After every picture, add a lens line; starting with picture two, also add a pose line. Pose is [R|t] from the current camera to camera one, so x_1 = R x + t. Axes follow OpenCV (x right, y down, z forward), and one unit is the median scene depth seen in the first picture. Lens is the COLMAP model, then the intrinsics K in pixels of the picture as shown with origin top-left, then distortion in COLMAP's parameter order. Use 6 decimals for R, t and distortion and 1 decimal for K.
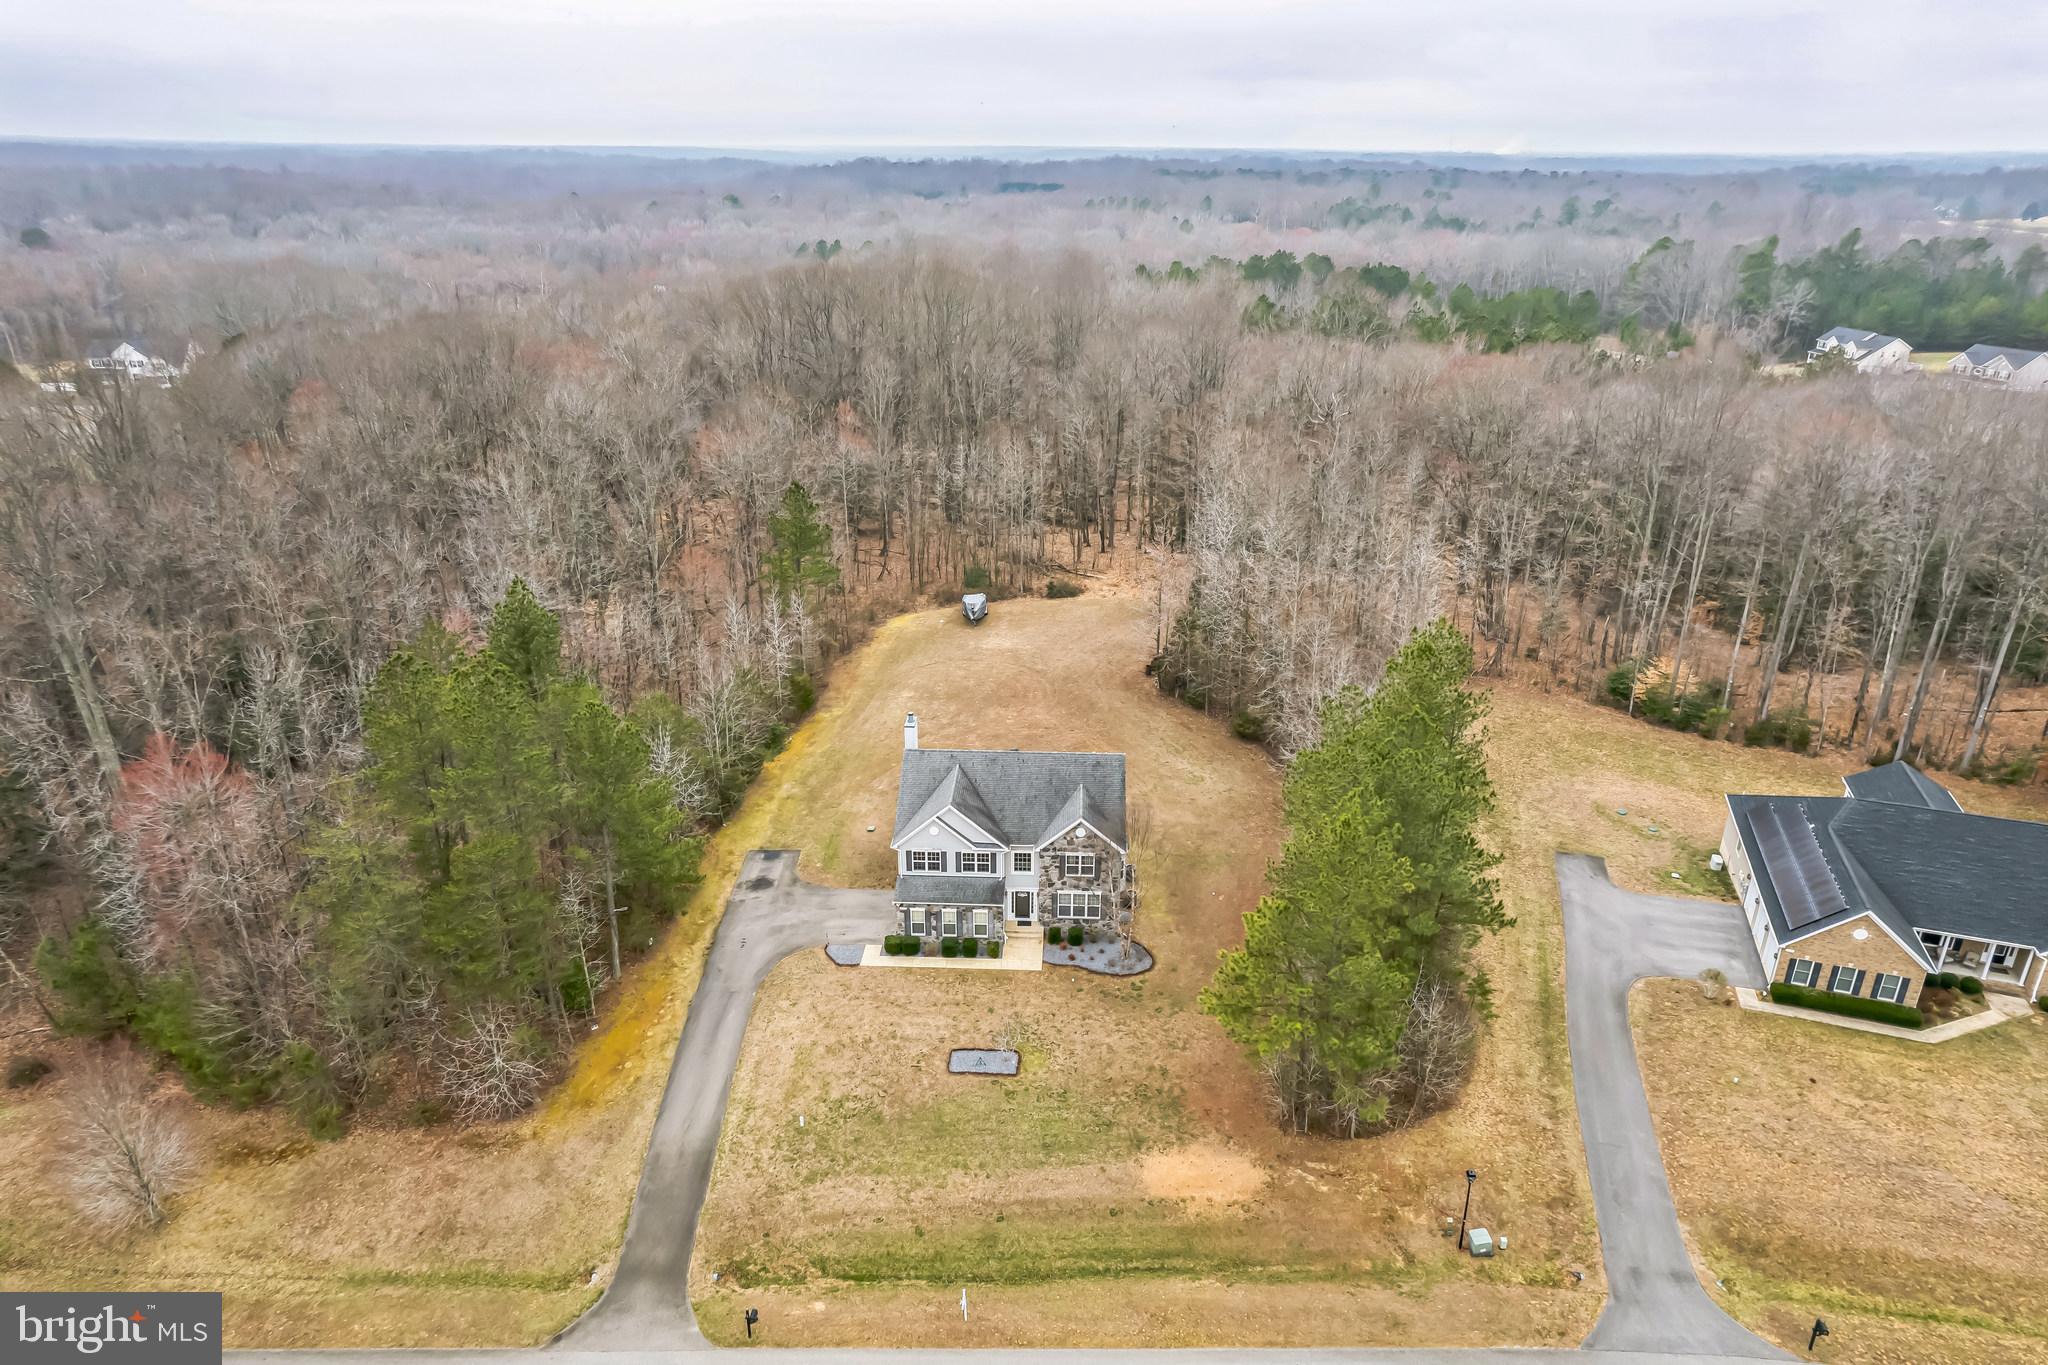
lens RADIAL K [[1312.6, 0, 1009.2], [0, 1312.6, 682.6], [0, 0, 1]] dist [-0.049018, 0.047789]
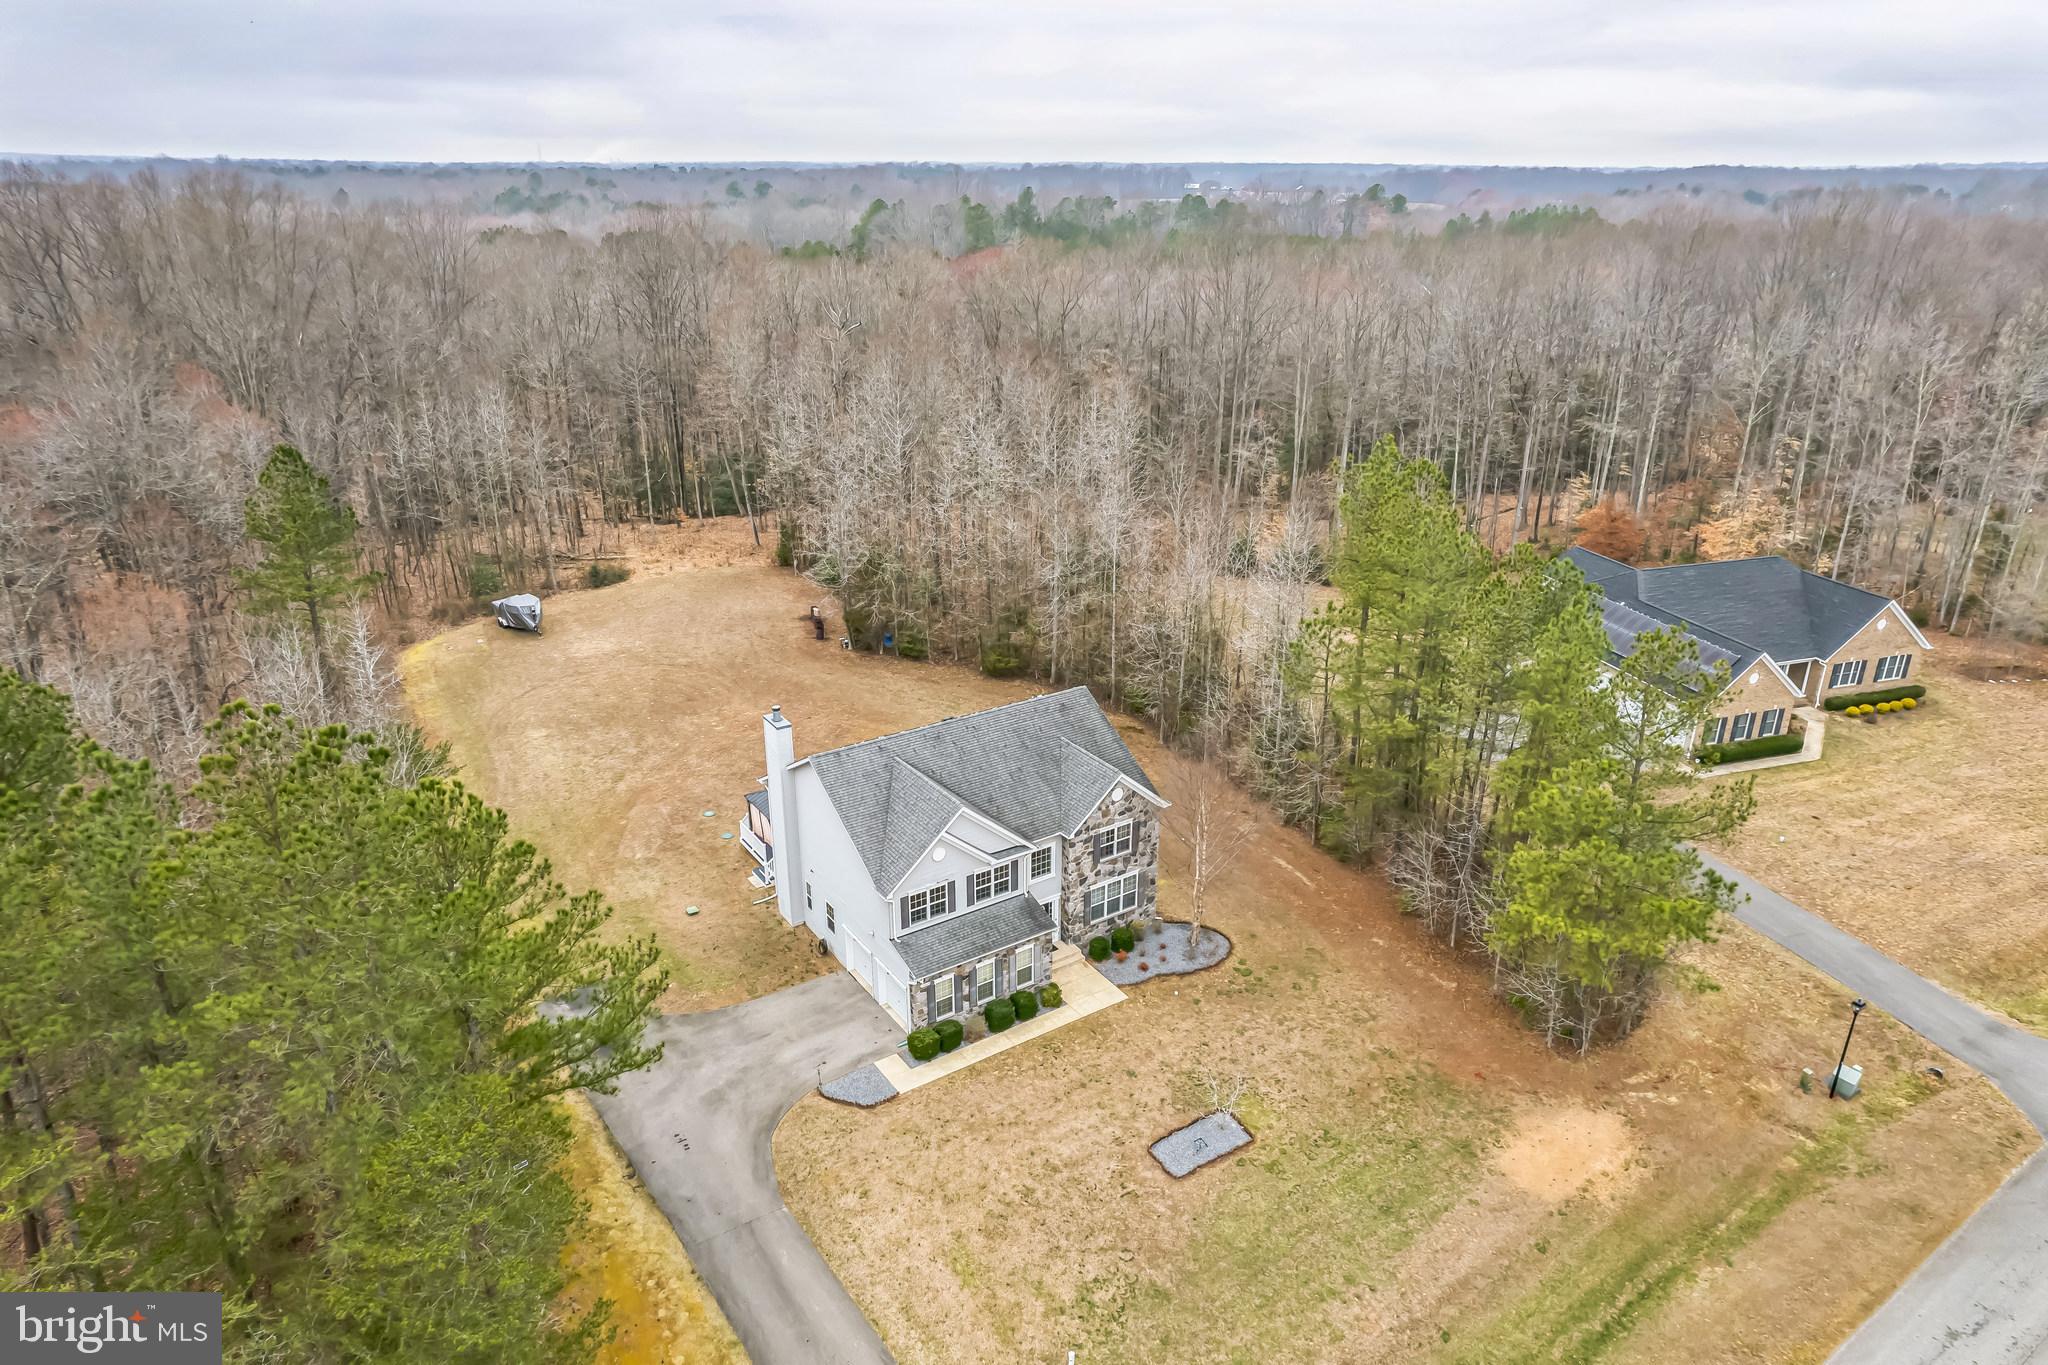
lens RADIAL K [[1312.6, 0, 1018.1], [0, 1312.6, 692.1], [0, 0, 1]] dist [-0.049018, 0.047789]
pose [[0.800979, -0.226397, 0.554236, -0.365261], [0.229173, 0.971179, 0.065512, 0.001156], [-0.553094, 0.074542, 0.829778, 0.427583]]
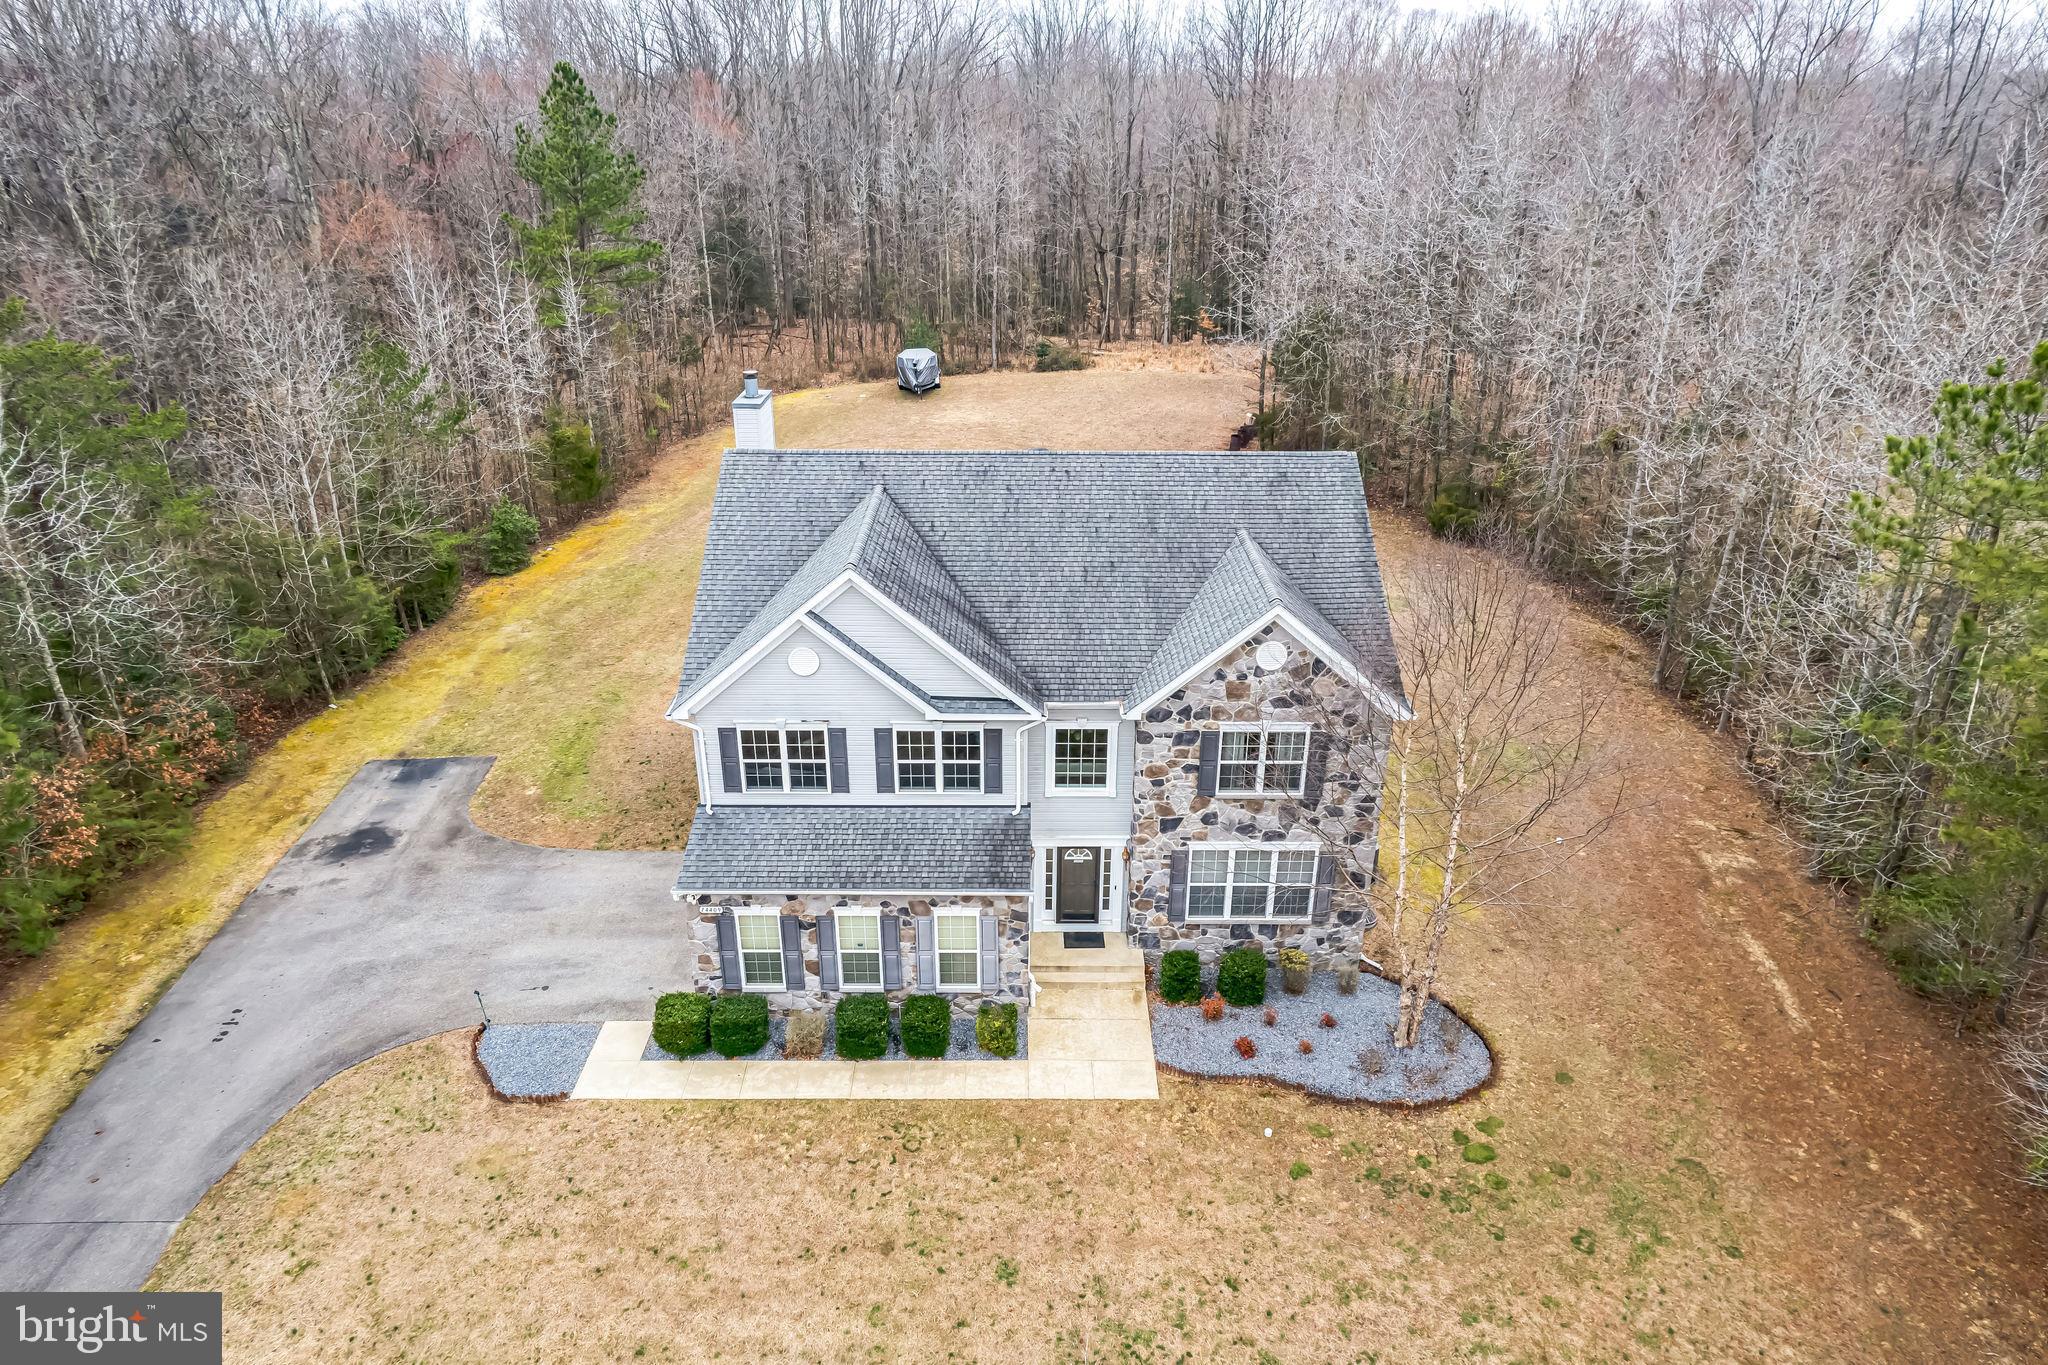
lens RADIAL K [[1312.6, 0, 1023.6], [0, 1312.6, 681.1], [0, 0, 1]] dist [-0.049018, 0.047789]
pose [[0.998449, -0.017976, 0.052701, -0.021220], [0.016282, 0.999342, 0.032398, 0.107614], [-0.053249, -0.031490, 0.998085, 0.678677]]
